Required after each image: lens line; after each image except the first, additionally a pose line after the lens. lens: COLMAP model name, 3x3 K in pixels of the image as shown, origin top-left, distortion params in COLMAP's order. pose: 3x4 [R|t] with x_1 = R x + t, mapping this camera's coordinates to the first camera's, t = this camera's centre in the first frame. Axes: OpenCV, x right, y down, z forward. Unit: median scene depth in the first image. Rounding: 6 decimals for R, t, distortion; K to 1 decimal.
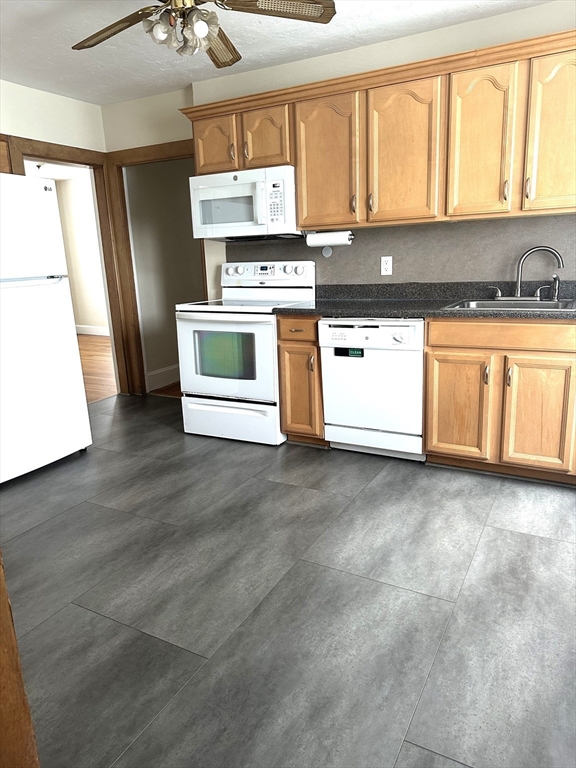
lens RADIAL K [[534.3, 0, 280.0], [0, 534.3, 382.5], [0, 0, 1]] dist [0.134295, -0.237886]
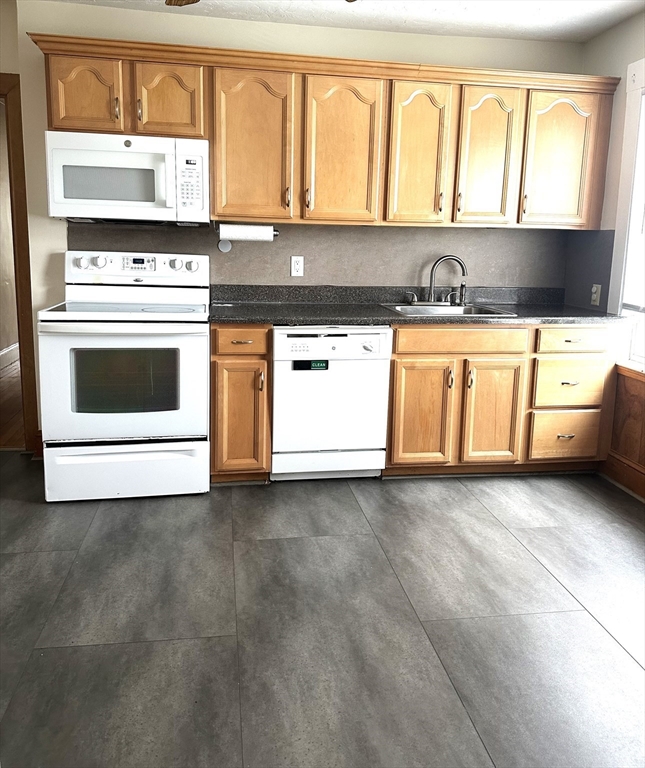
lens RADIAL K [[600.9, 0, 322.2], [0, 600.9, 338.5], [0, 0, 1]] dist [0.133906, -0.205719]
pose [[0.783884, -0.043422, 0.619387, -0.465537], [0.088255, 0.995215, -0.041924, -0.057913], [-0.614602, 0.087527, 0.783966, 0.227215]]
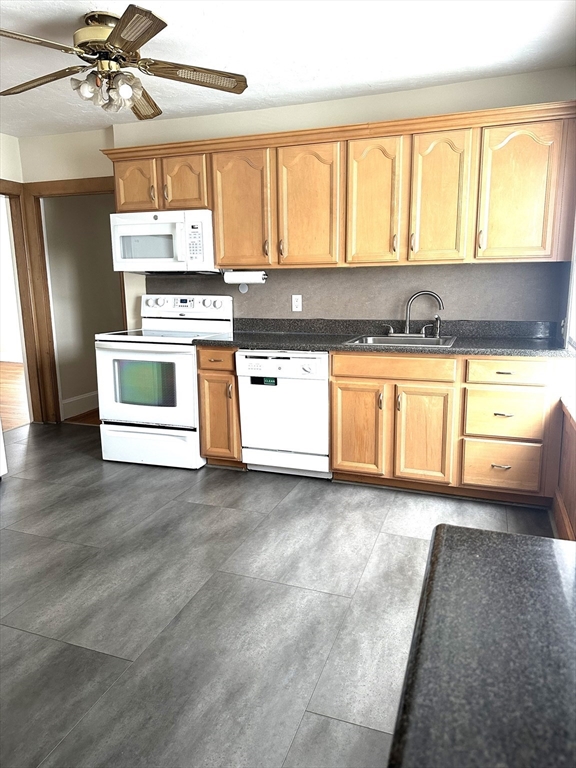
lens RADIAL K [[535.0, 0, 288.0], [0, 535.0, 384.0], [0, 0, 1]] dist [0.128448, -0.173026]
pose [[0.986463, -0.001326, 0.163980, -0.001939], [0.008758, 0.998966, -0.044611, -0.000843], [-0.163752, 0.045443, 0.985454, -0.089609]]
